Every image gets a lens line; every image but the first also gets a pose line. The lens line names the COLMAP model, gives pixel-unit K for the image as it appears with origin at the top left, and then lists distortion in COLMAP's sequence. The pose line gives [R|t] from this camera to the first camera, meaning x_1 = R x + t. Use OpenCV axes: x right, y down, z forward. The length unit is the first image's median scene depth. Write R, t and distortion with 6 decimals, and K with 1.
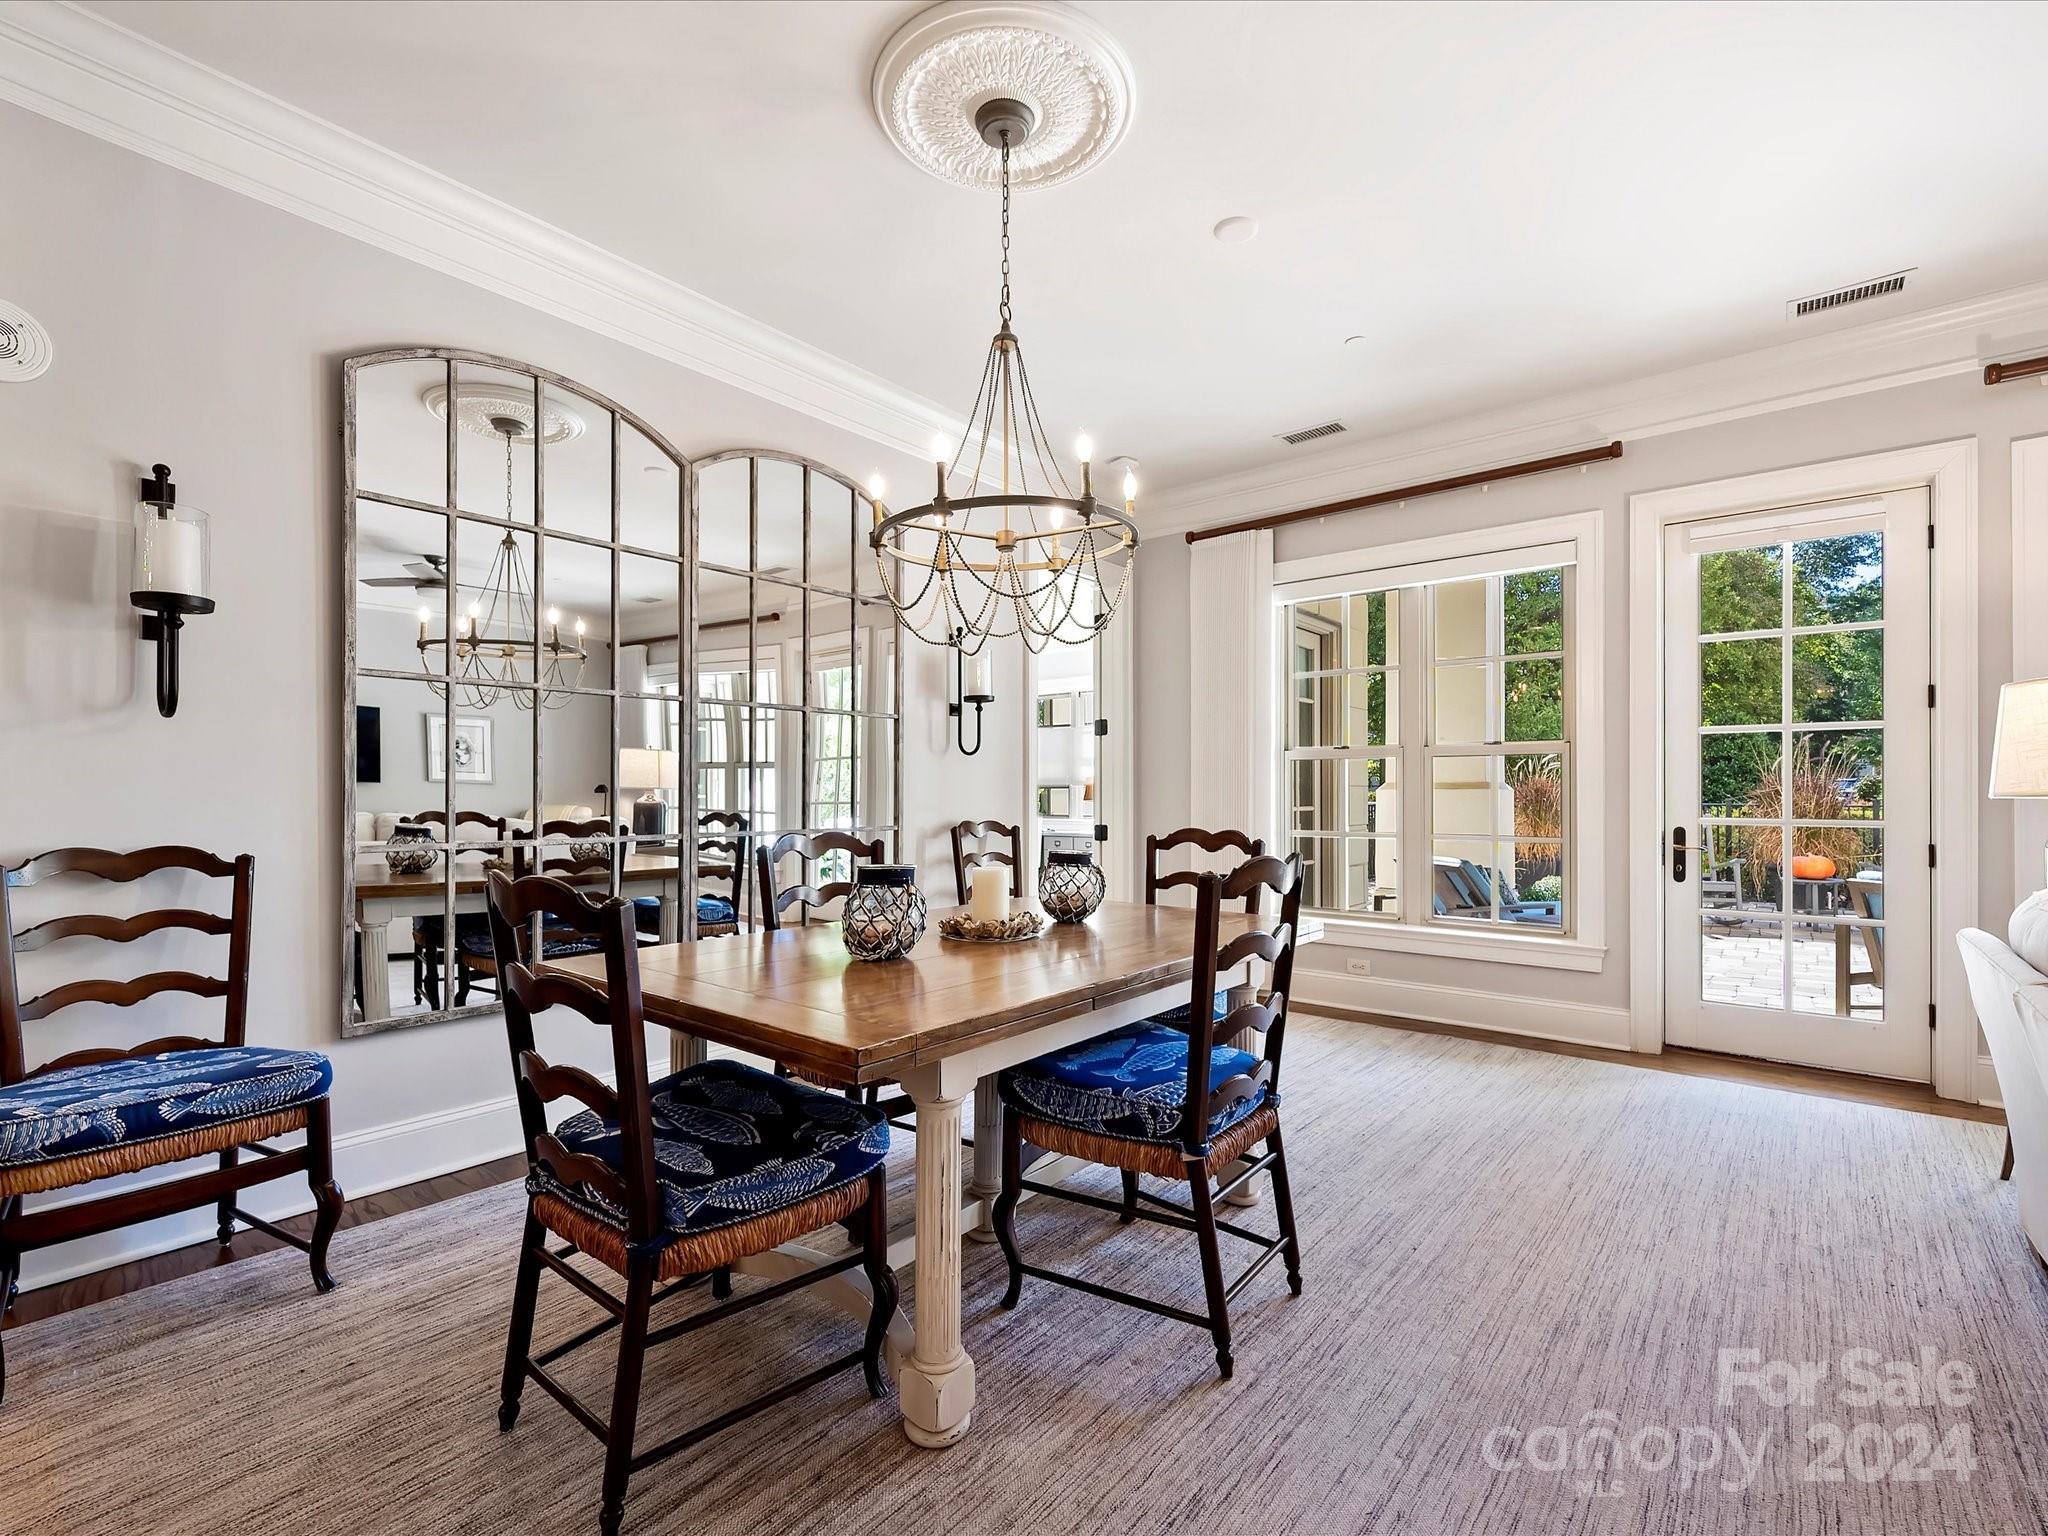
lens RADIAL K [[925.9, 0, 1020.3], [0, 925.9, 787.9], [0, 0, 1]] dist [0.001930, 0.000358]
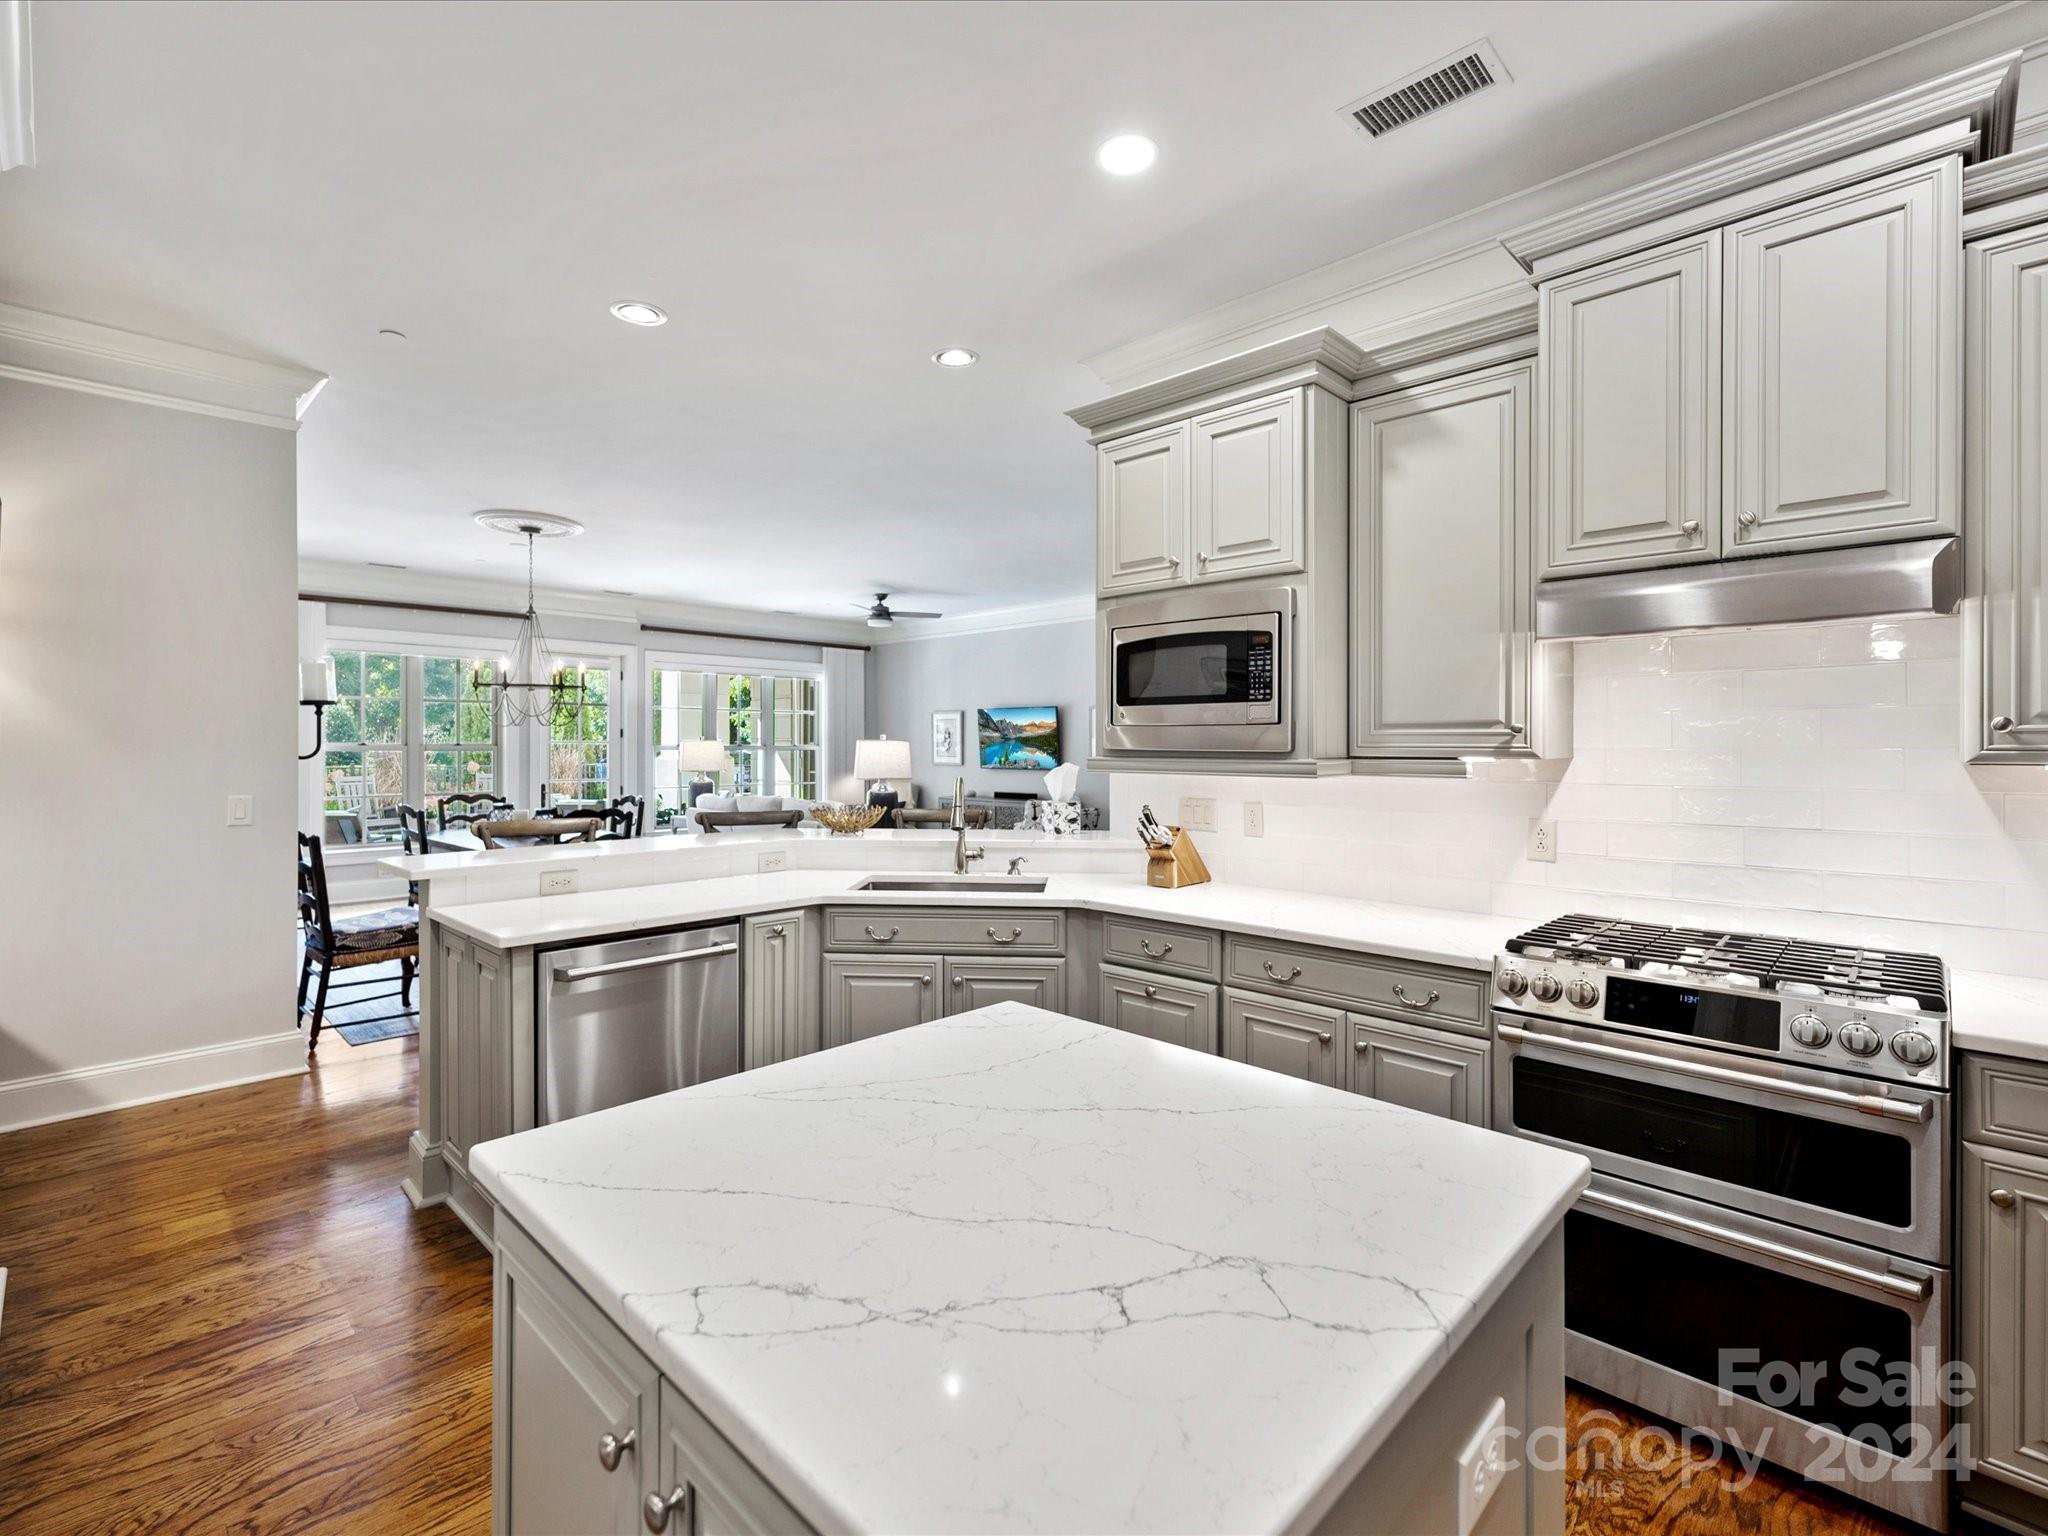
lens RADIAL K [[941.0, 0, 1018.0], [0, 941.0, 744.7], [0, 0, 1]] dist [0.001516, 0.001198]
pose [[0.084852, 0.003189, 0.996388, -1.824673], [-0.012578, 0.999919, -0.002129, -0.080633], [-0.996314, -0.012352, 0.084886, -0.448060]]
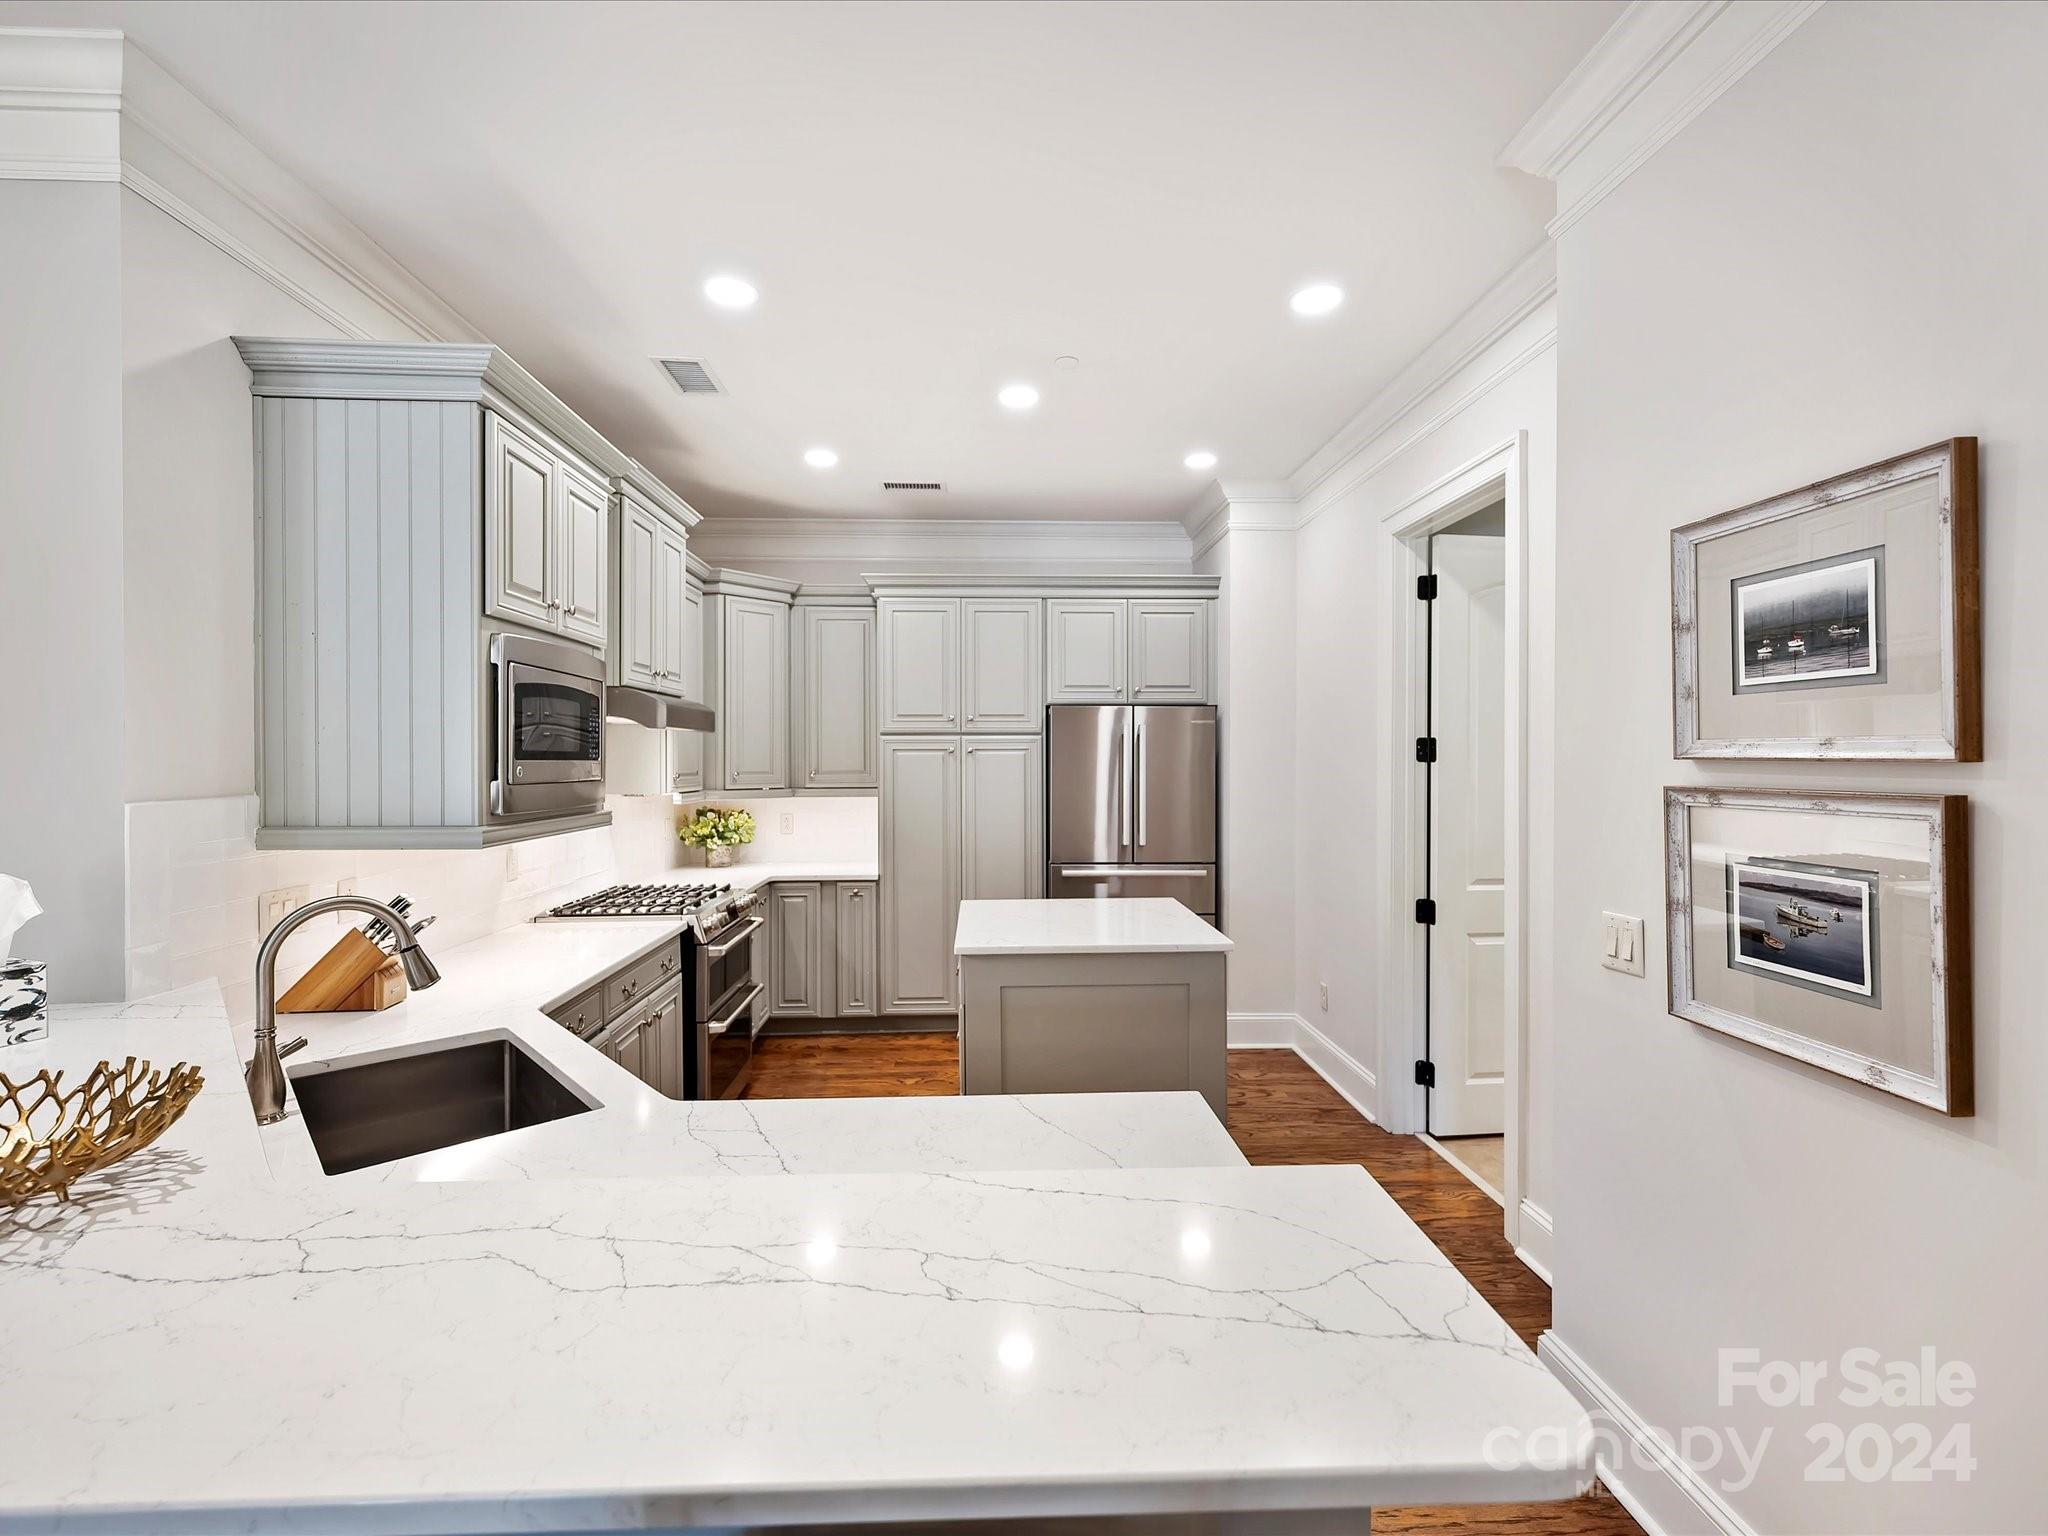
lens RADIAL K [[930.4, 0, 1013.9], [0, 930.4, 755.9], [0, 0, 1]] dist [0.002642, 0.000400]
pose [[-0.748076, 0.003391, -0.663604, -0.722662], [0.011121, 0.999911, -0.007427, -0.114691], [0.663520, -0.012936, -0.748047, 0.326325]]
